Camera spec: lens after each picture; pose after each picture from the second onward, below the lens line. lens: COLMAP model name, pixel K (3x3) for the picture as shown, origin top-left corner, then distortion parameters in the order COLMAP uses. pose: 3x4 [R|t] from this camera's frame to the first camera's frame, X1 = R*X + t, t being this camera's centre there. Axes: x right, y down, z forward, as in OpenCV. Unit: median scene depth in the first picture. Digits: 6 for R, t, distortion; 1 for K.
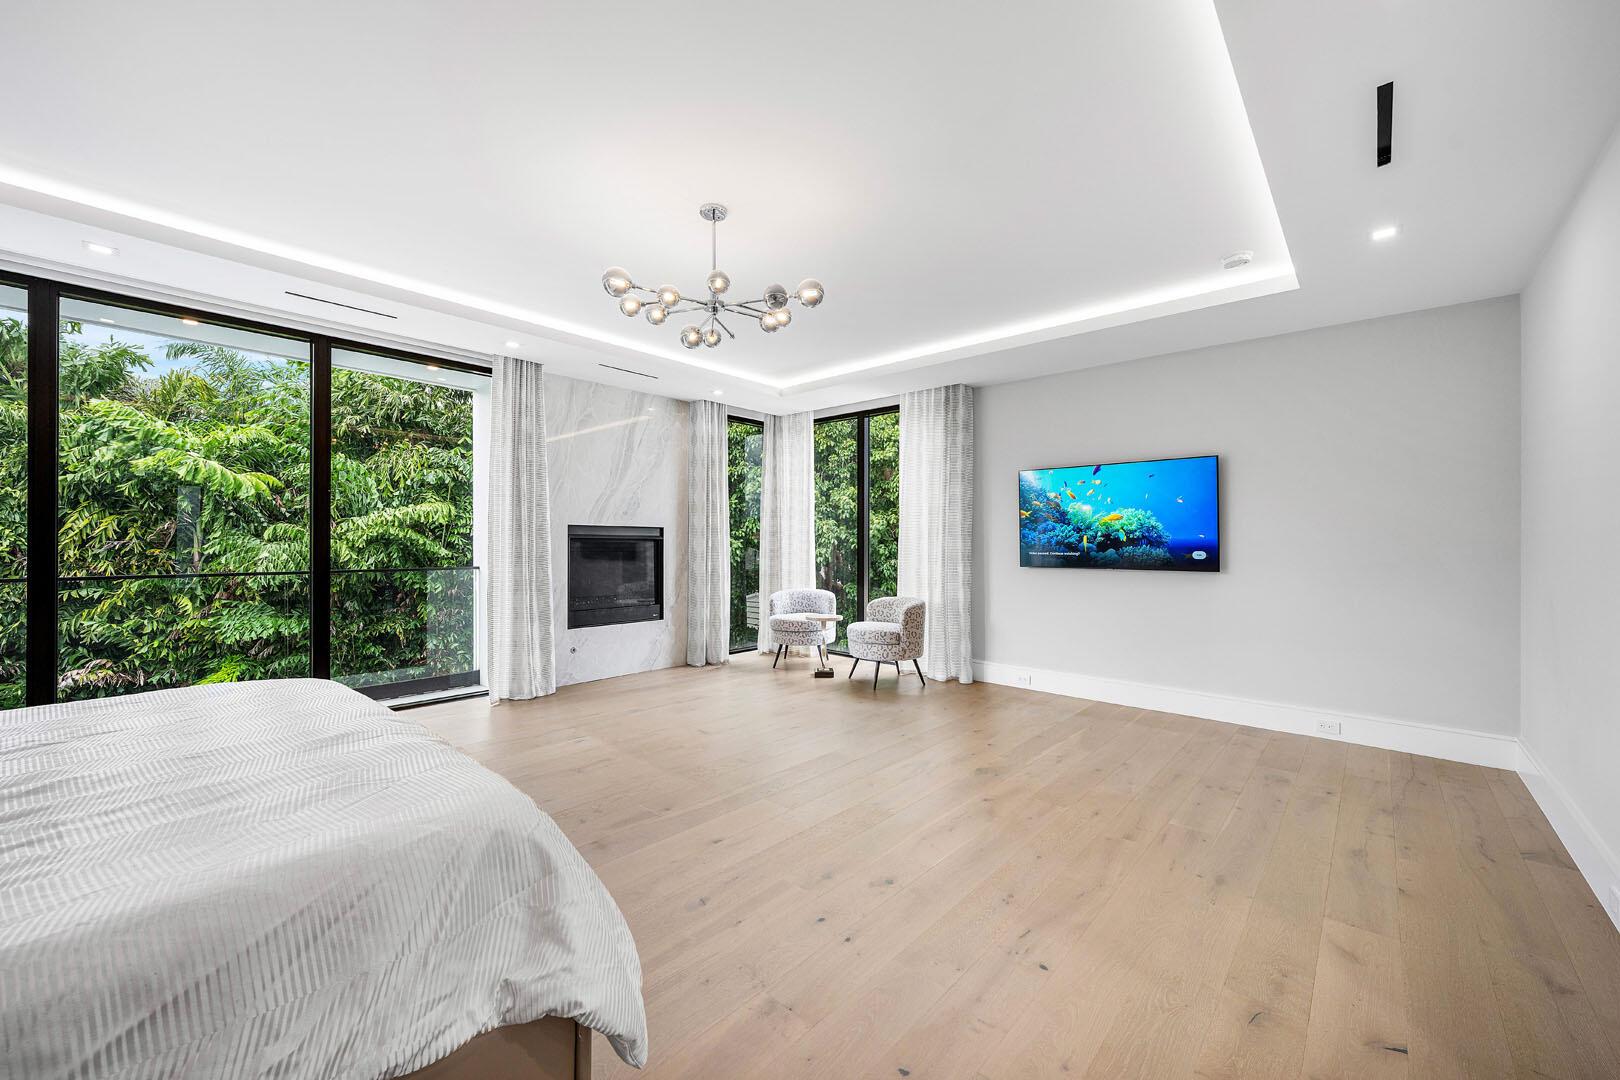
lens RADIAL K [[638.8, 0, 798.1], [0, 638.8, 544.1], [0, 0, 1]] dist [-0.005527, 0.000269]
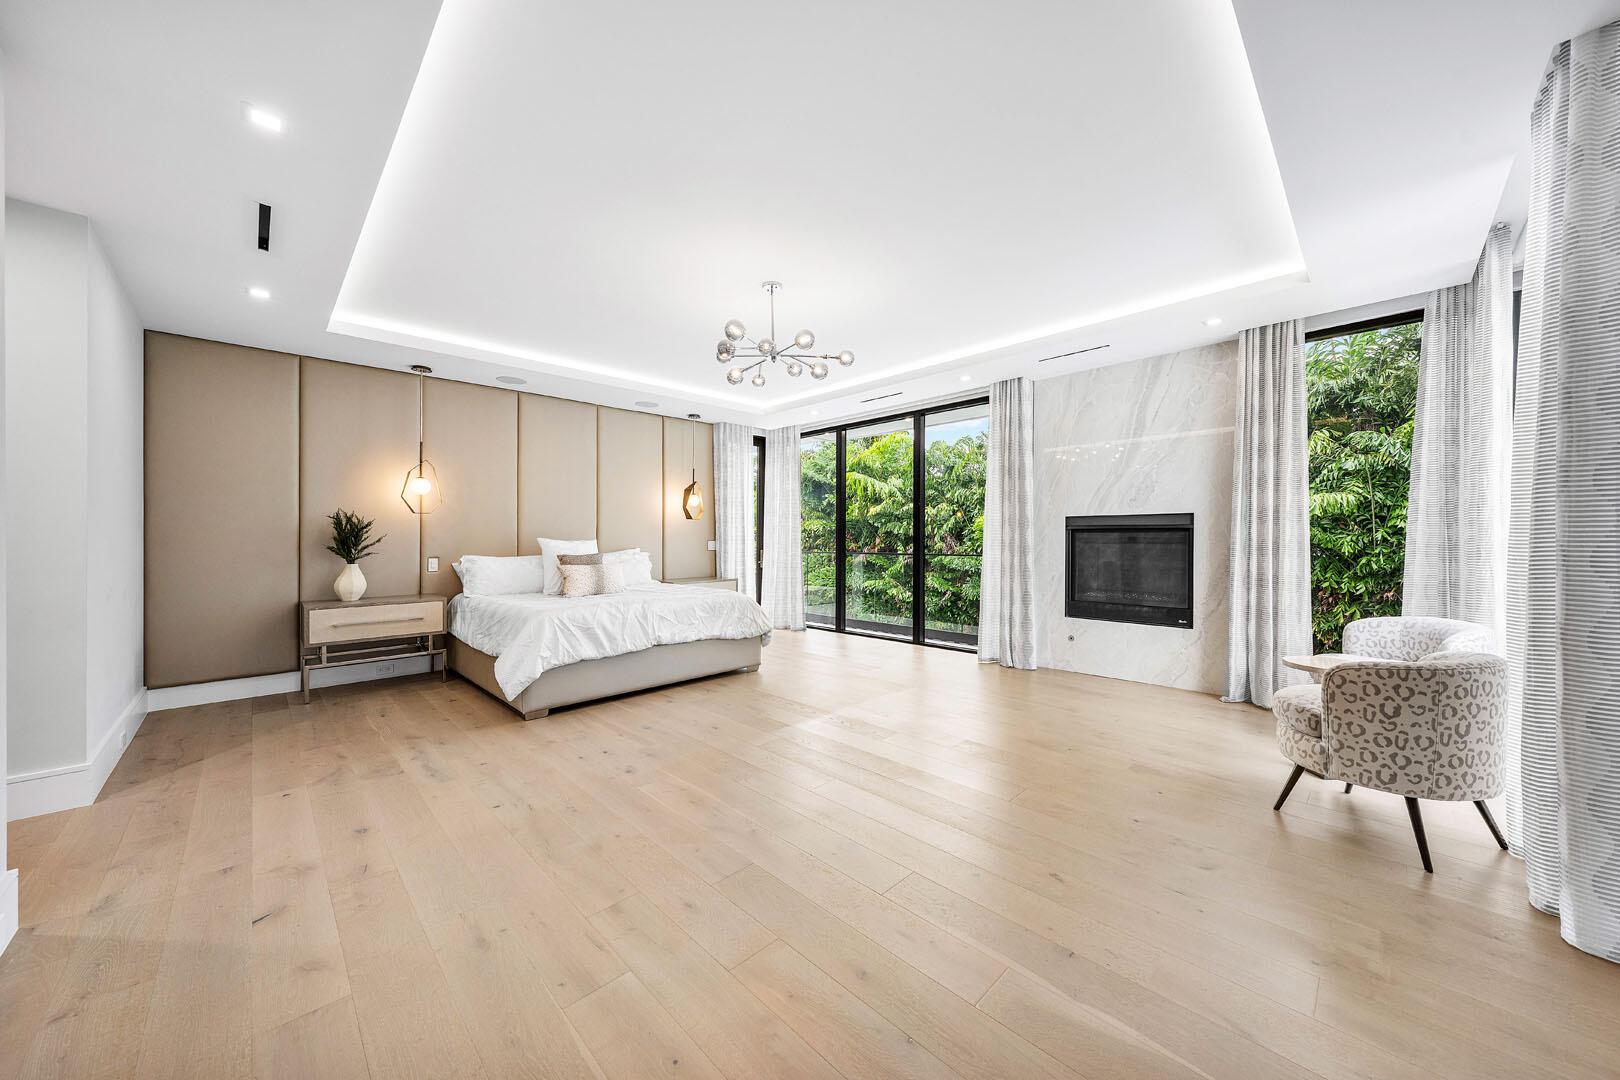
lens RADIAL K [[560.7, 0, 797.0], [0, 560.7, 540.6], [0, 0, 1]] dist [-0.003190, 0.000728]
pose [[-0.062158, -0.002497, -0.998063, 0.695882], [-0.001386, 0.999996, -0.002416, 0.013830], [0.998065, 0.001233, -0.062161, 0.746812]]
